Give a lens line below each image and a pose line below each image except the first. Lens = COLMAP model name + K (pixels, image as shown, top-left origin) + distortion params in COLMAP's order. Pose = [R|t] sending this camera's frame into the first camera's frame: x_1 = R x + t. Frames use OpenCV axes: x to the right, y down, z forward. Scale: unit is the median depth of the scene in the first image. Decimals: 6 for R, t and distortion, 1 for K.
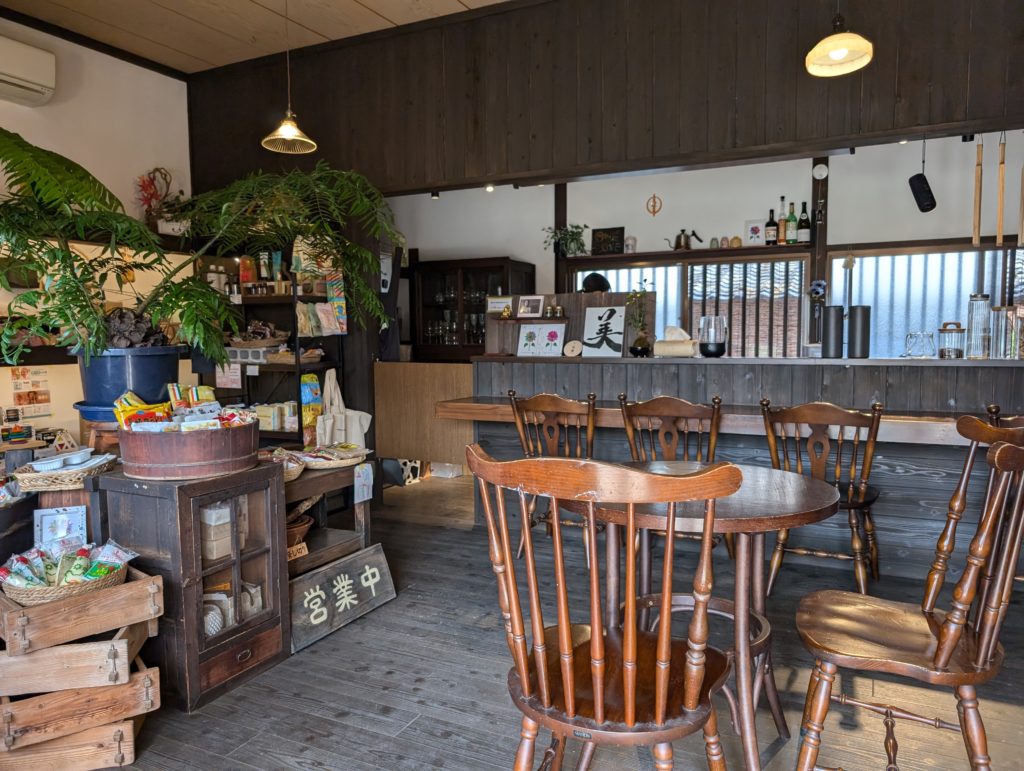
lens RADIAL K [[721.3, 0, 512.0], [0, 721.3, 385.5], [0, 0, 1]] dist [0.000262, 0.001691]
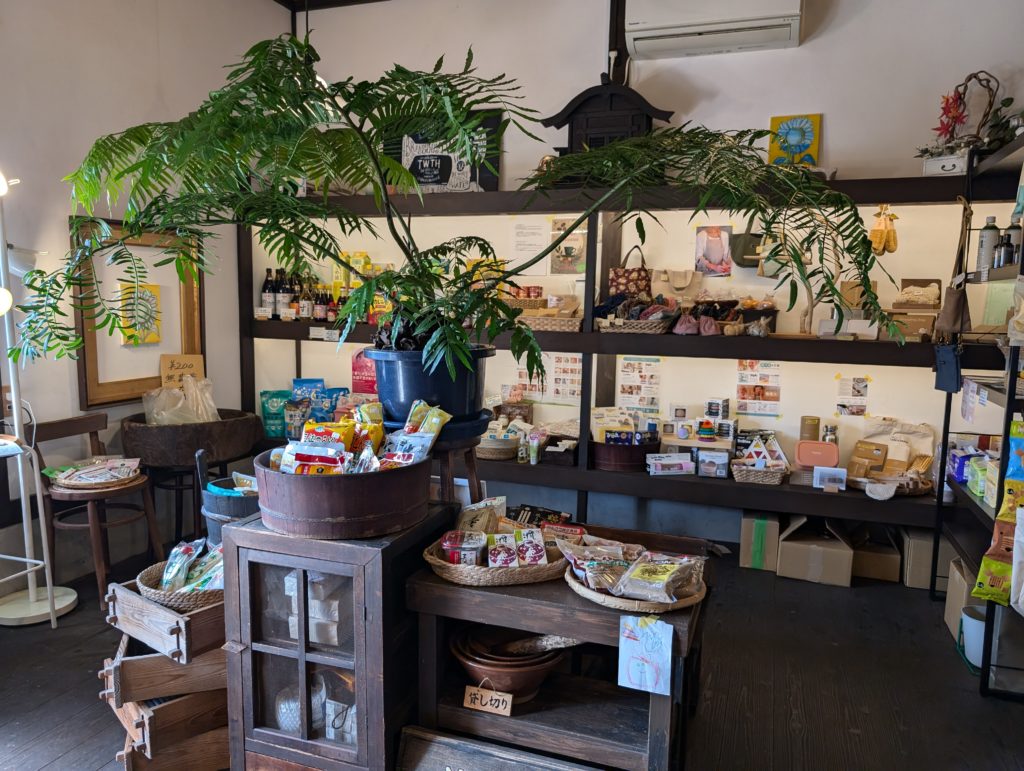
lens RADIAL K [[721.3, 0, 512.0], [0, 721.3, 385.5], [0, 0, 1]] dist [0.000262, 0.001691]
pose [[0.097091, 0.124734, -0.987428, 0.174128], [-0.092566, 0.988947, 0.115824, -0.066706], [0.990962, 0.080157, 0.107564, 0.614574]]
